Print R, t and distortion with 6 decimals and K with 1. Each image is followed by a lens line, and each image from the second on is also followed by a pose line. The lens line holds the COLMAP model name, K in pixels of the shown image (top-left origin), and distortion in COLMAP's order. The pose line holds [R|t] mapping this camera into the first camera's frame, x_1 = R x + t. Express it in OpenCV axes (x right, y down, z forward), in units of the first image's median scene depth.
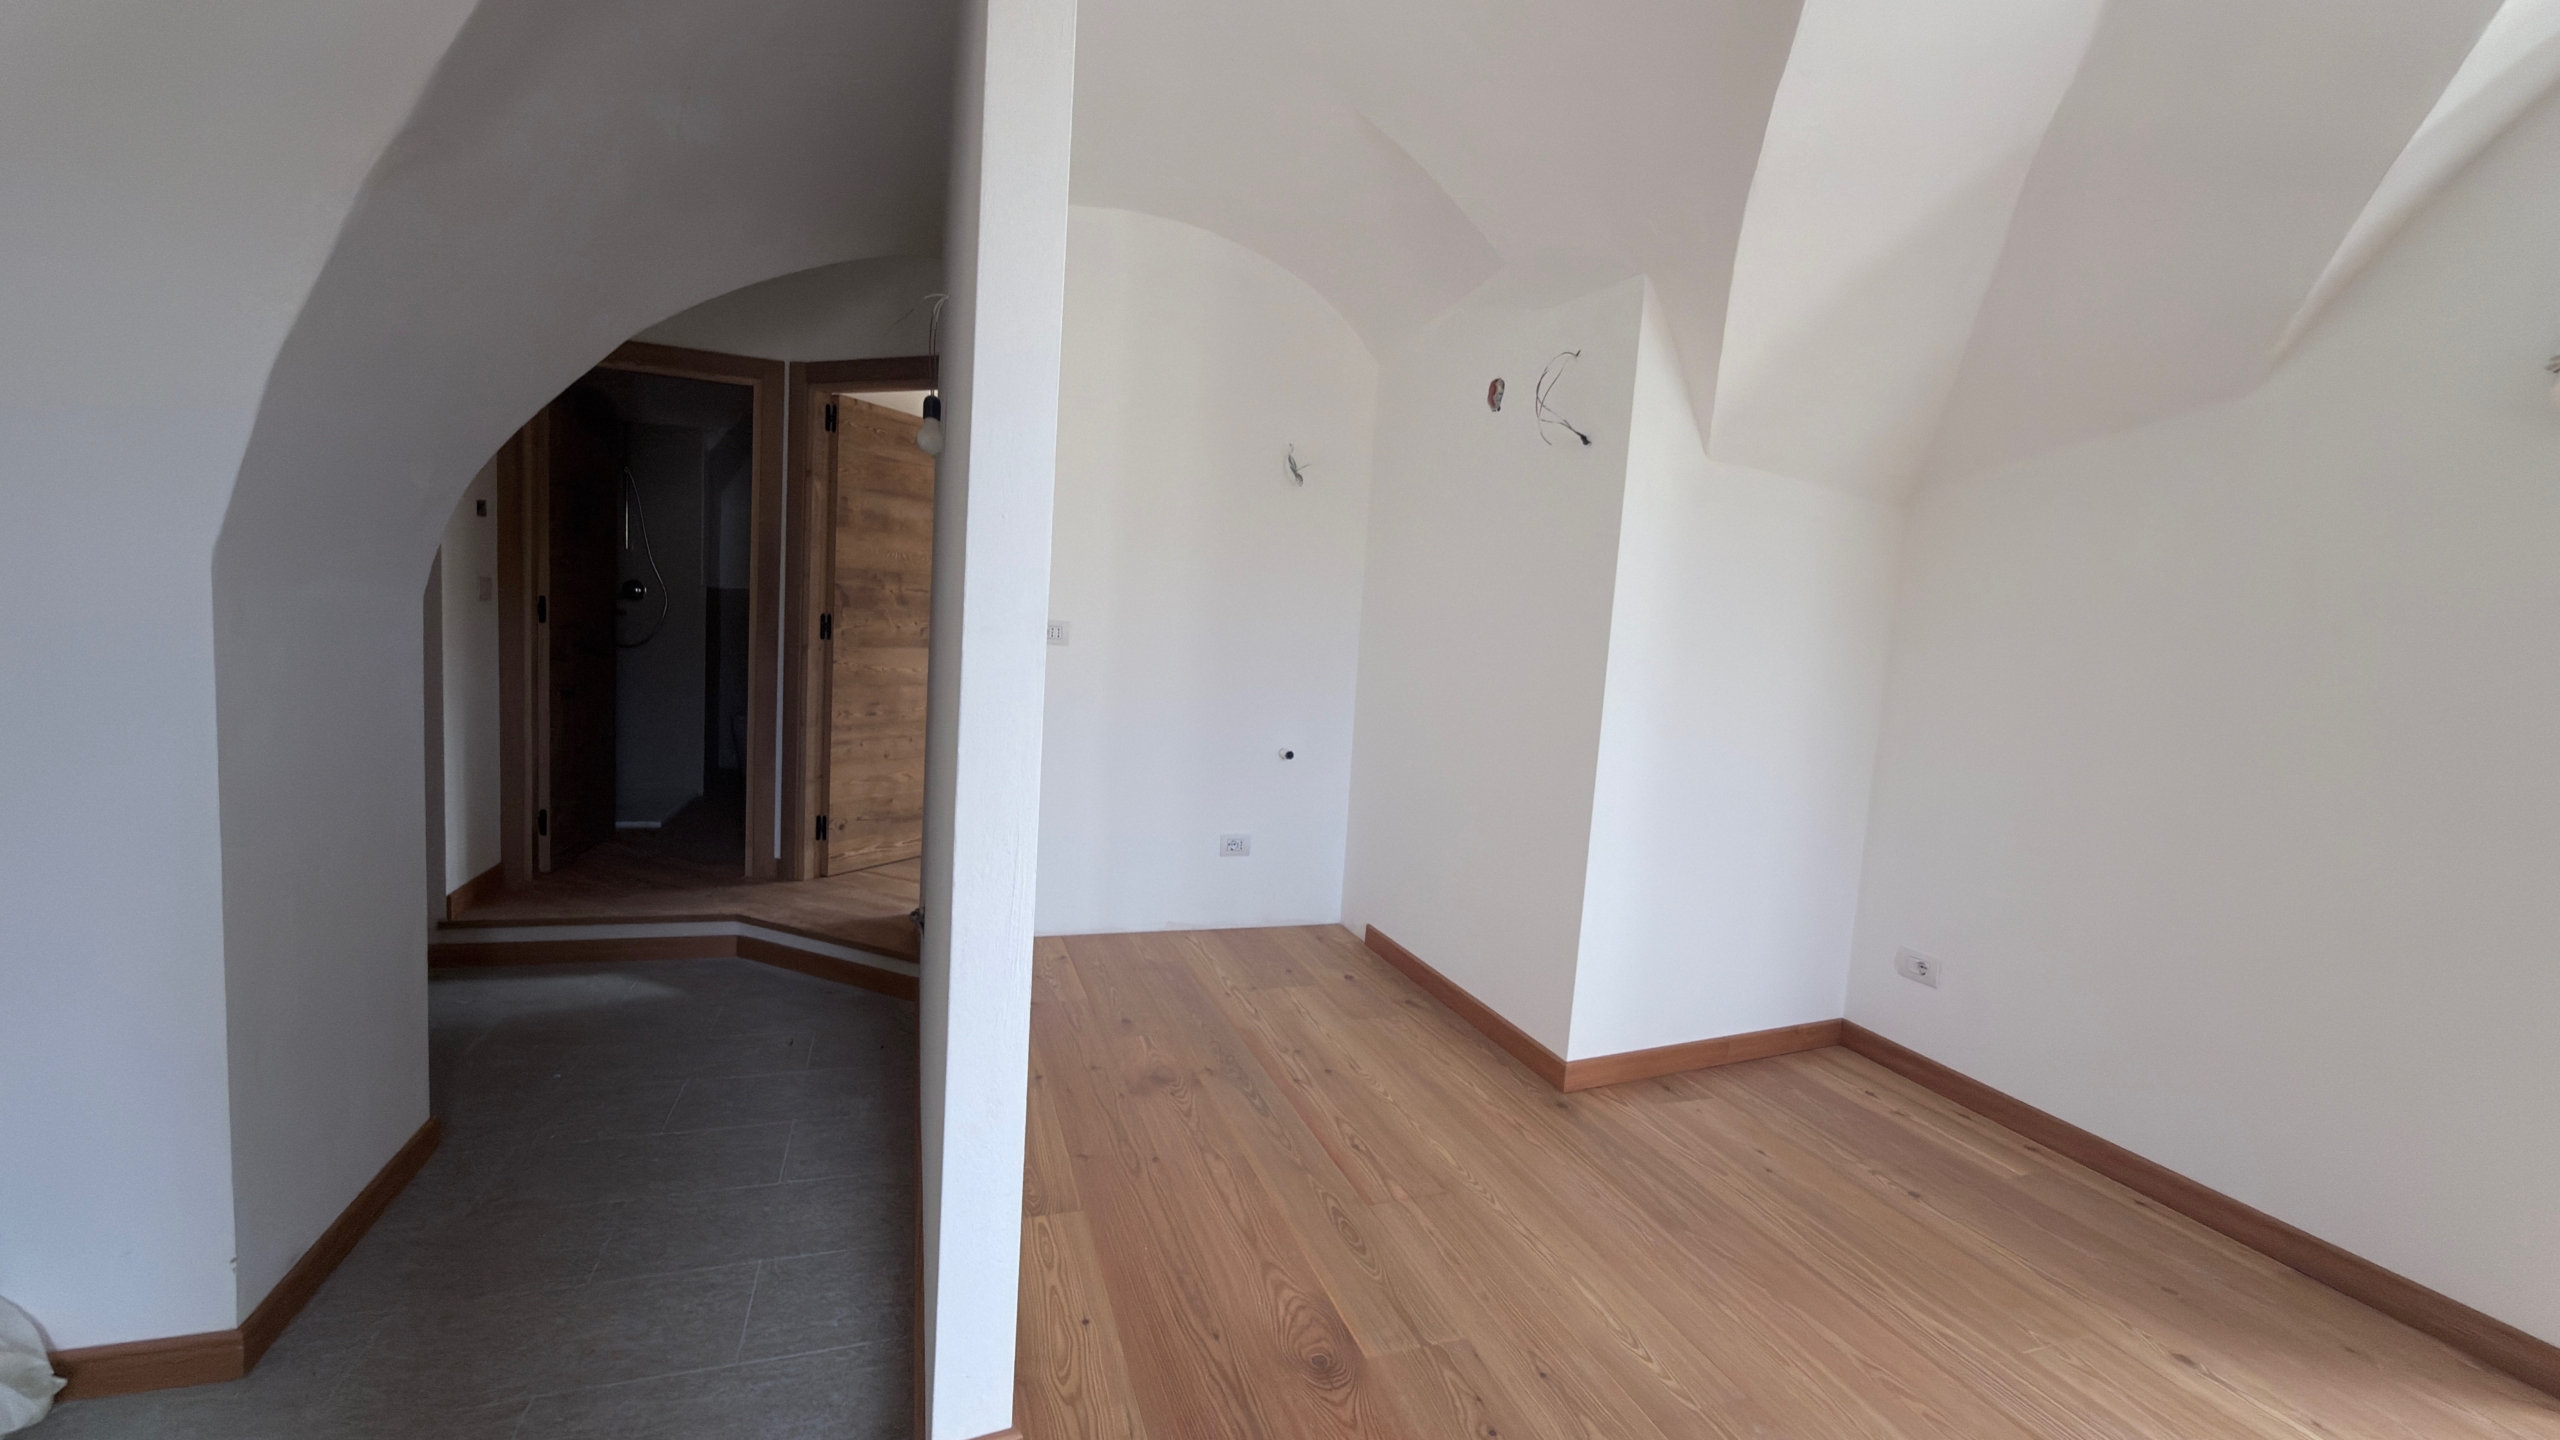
lens RADIAL K [[1011.2, 0, 1277.6], [0, 1011.2, 725.1], [0, 0, 1]] dist [0.000716, -0.000235]
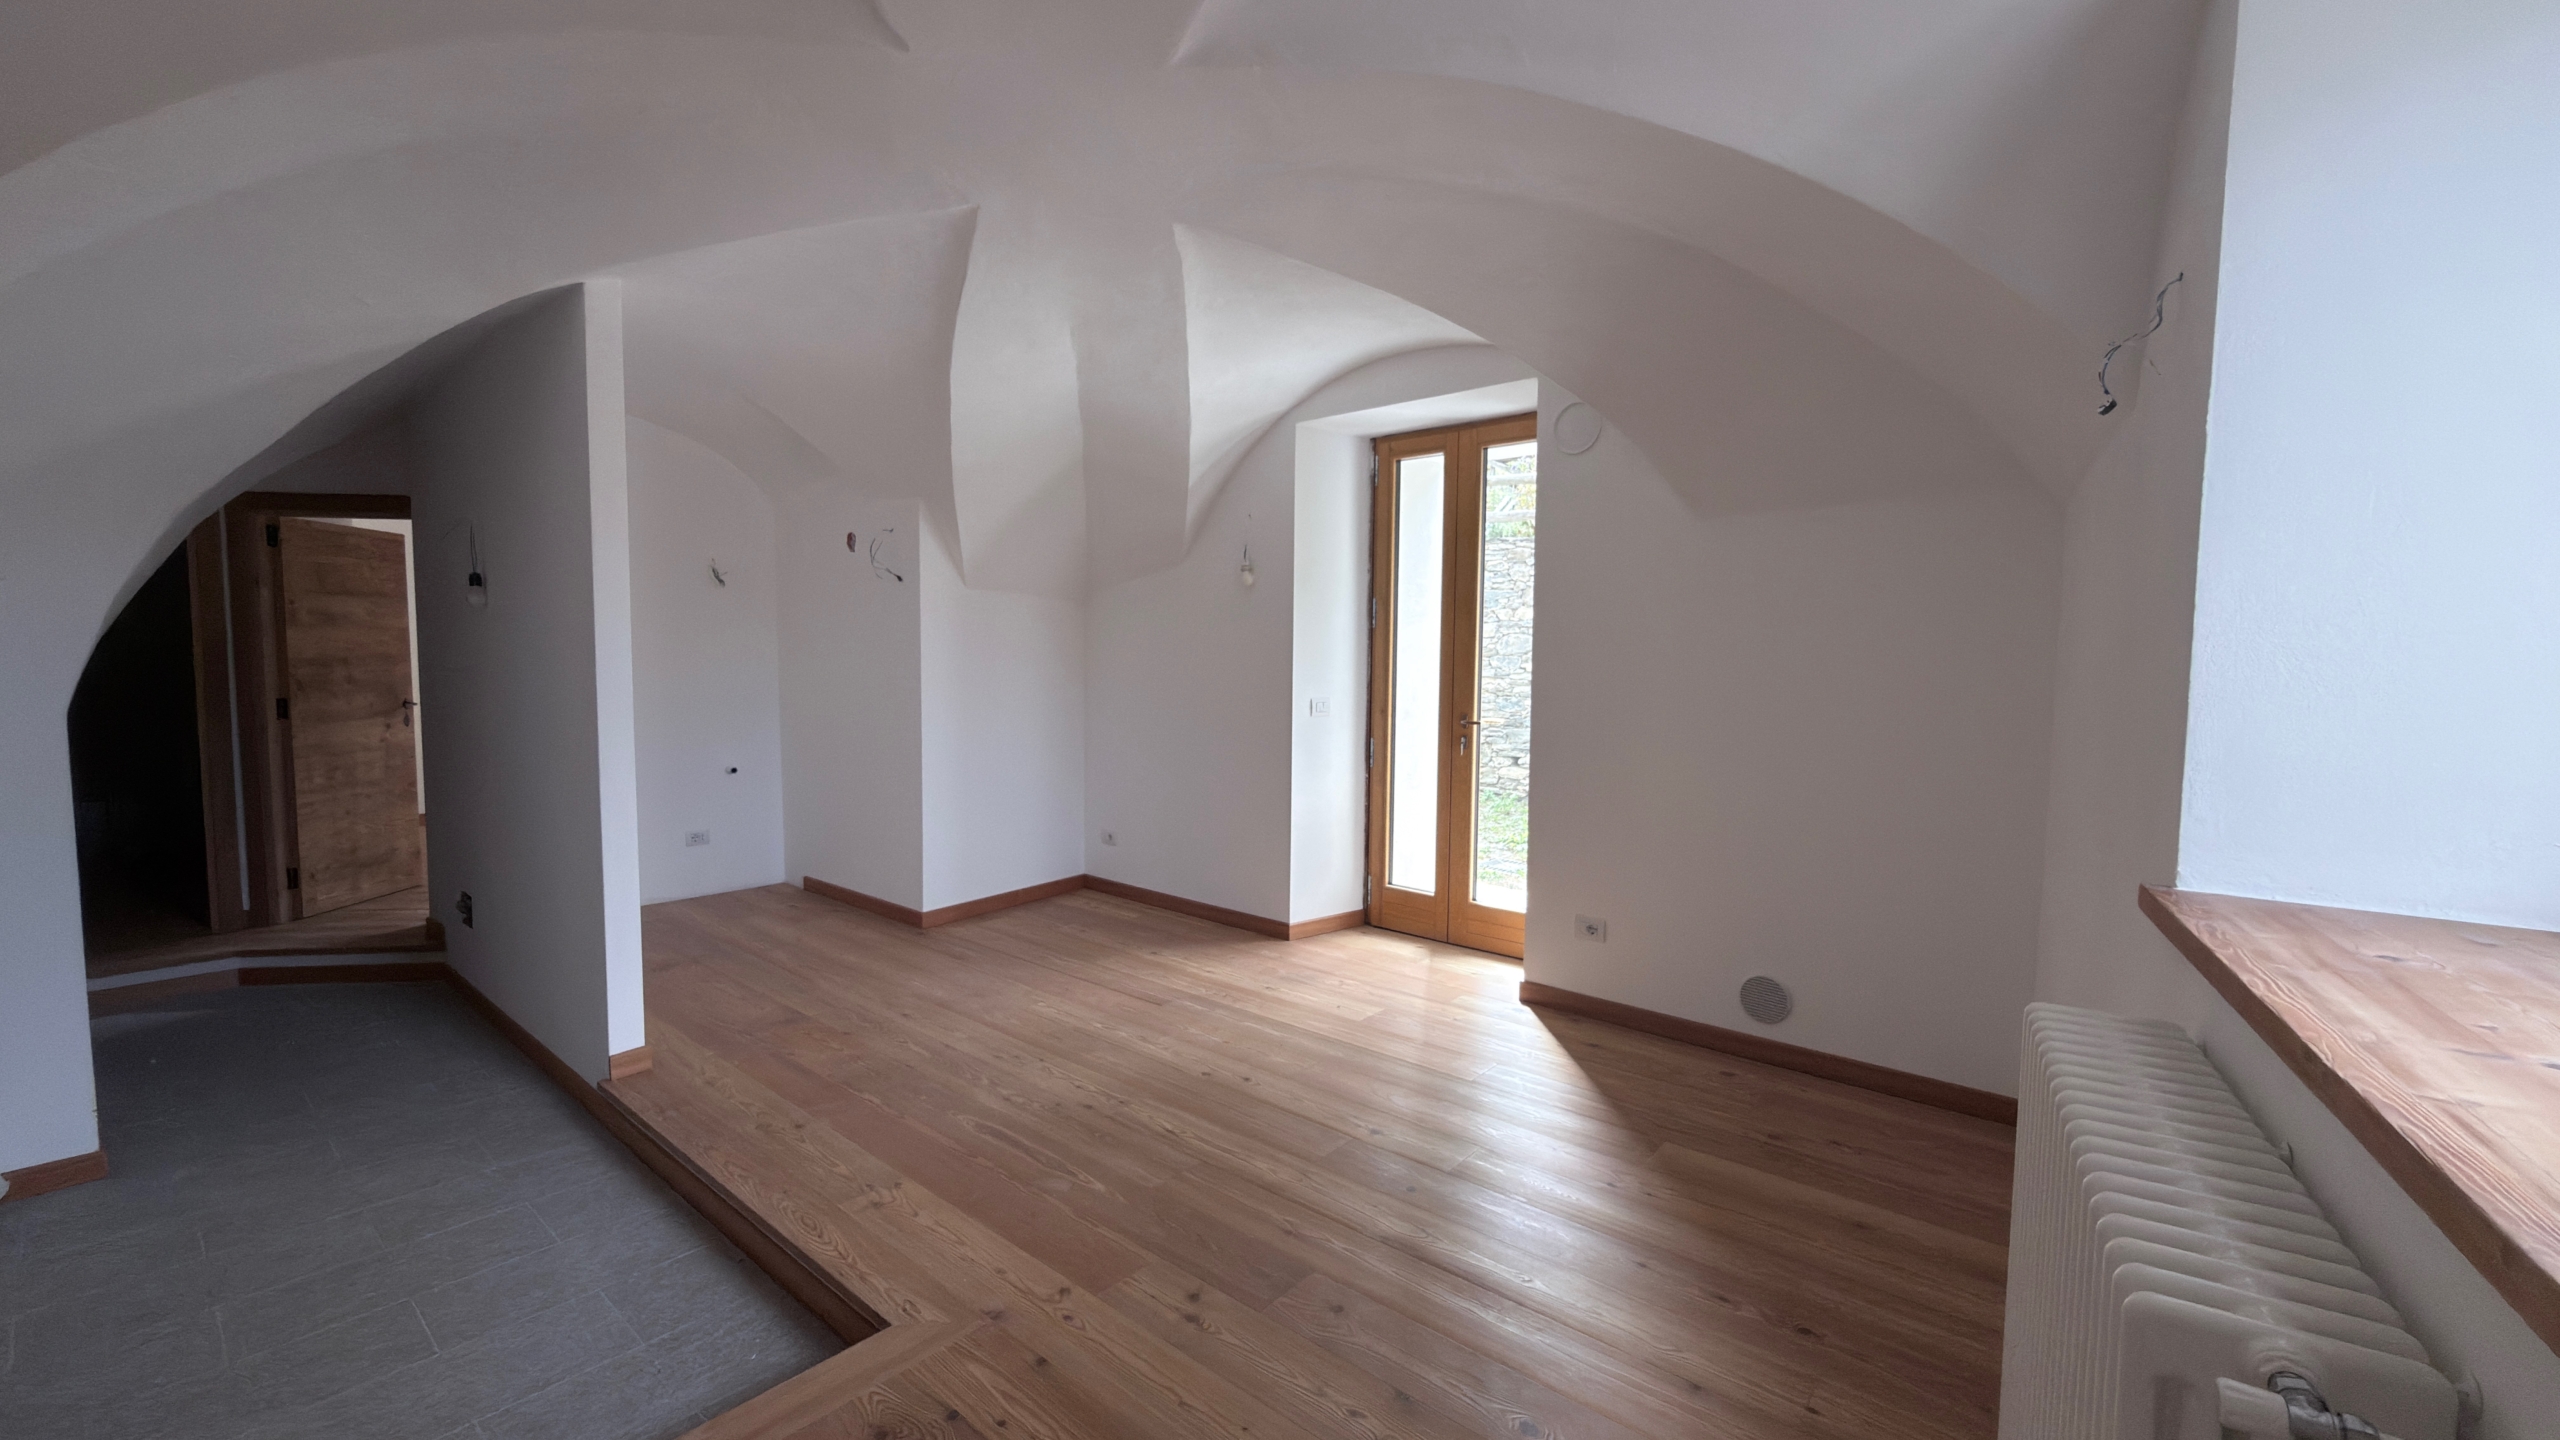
lens RADIAL K [[1011.2, 0, 1277.6], [0, 1011.2, 725.1], [0, 0, 1]] dist [0.000716, -0.000235]
pose [[0.862709, -0.092479, 0.497172, -0.029171], [0.095425, 0.995245, 0.019541, 0.010344], [-0.496615, 0.030584, 0.867432, -0.616235]]
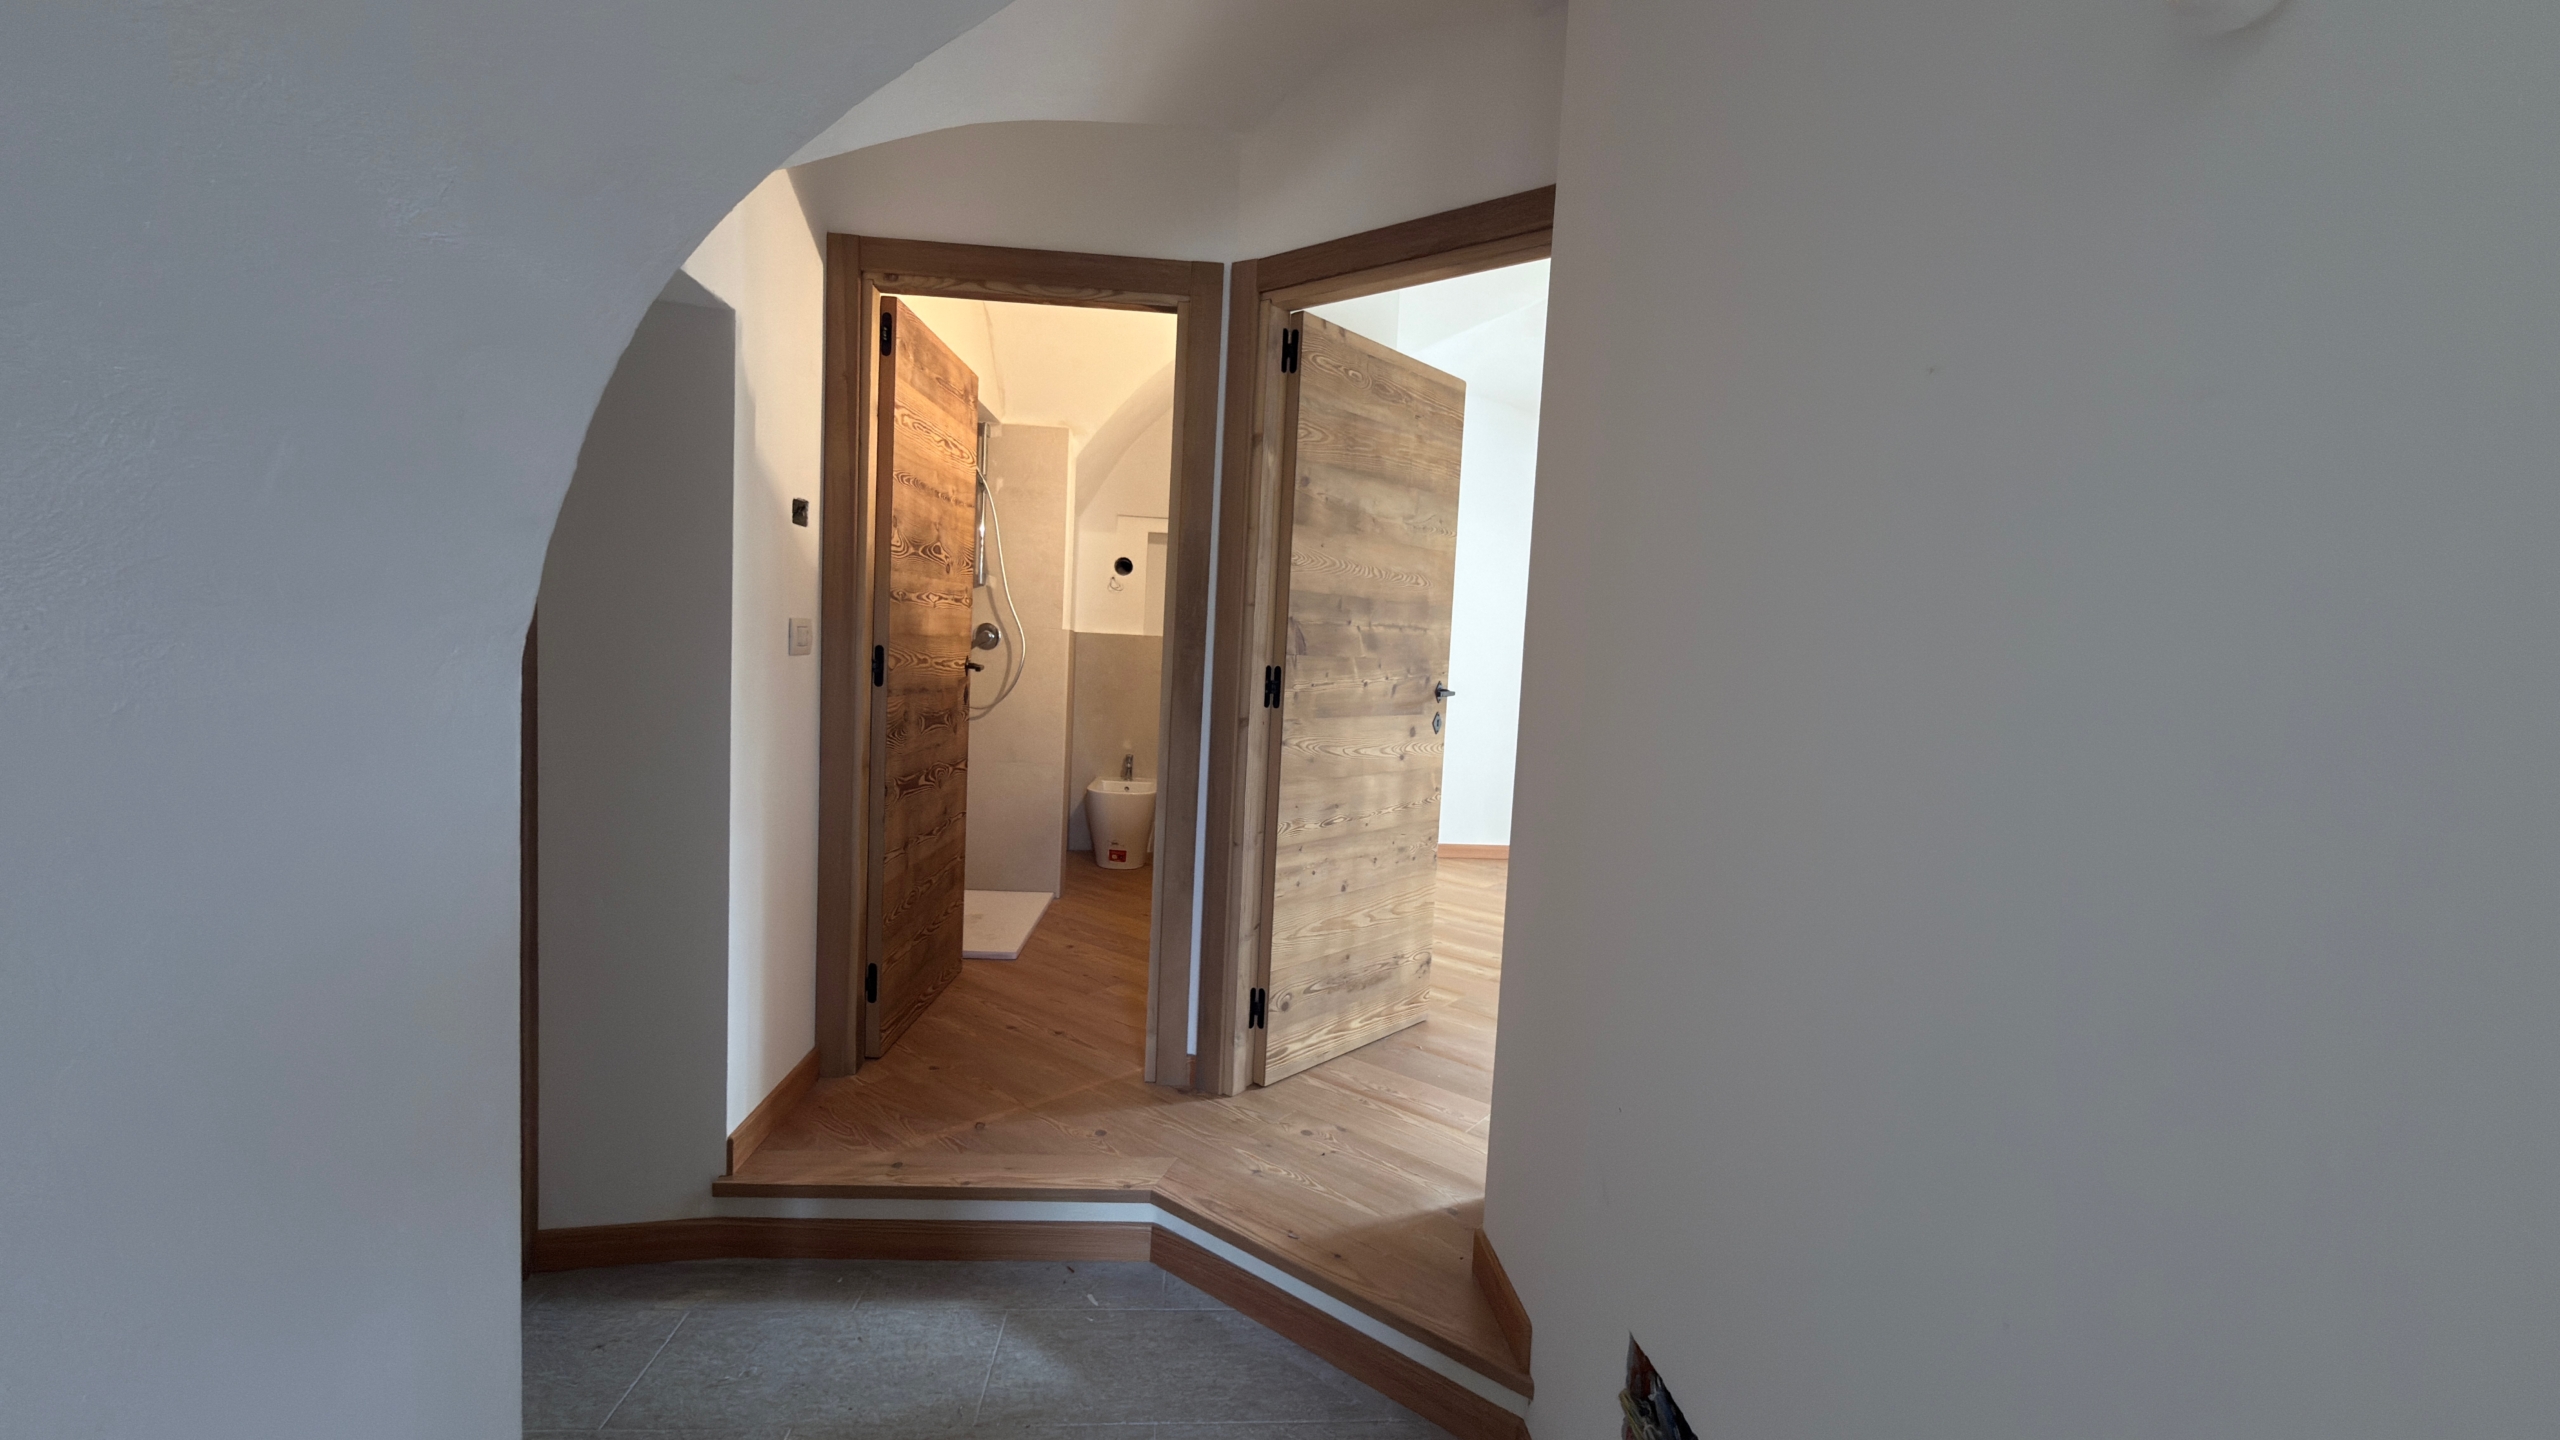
lens RADIAL K [[1011.2, 0, 1277.6], [0, 1011.2, 725.1], [0, 0, 1]] dist [0.000716, -0.000235]
pose [[0.964161, 0.002681, -0.265304, -0.279463], [-0.012115, 0.999351, -0.033928, -0.053000], [0.265041, 0.035926, 0.963568, 0.404224]]
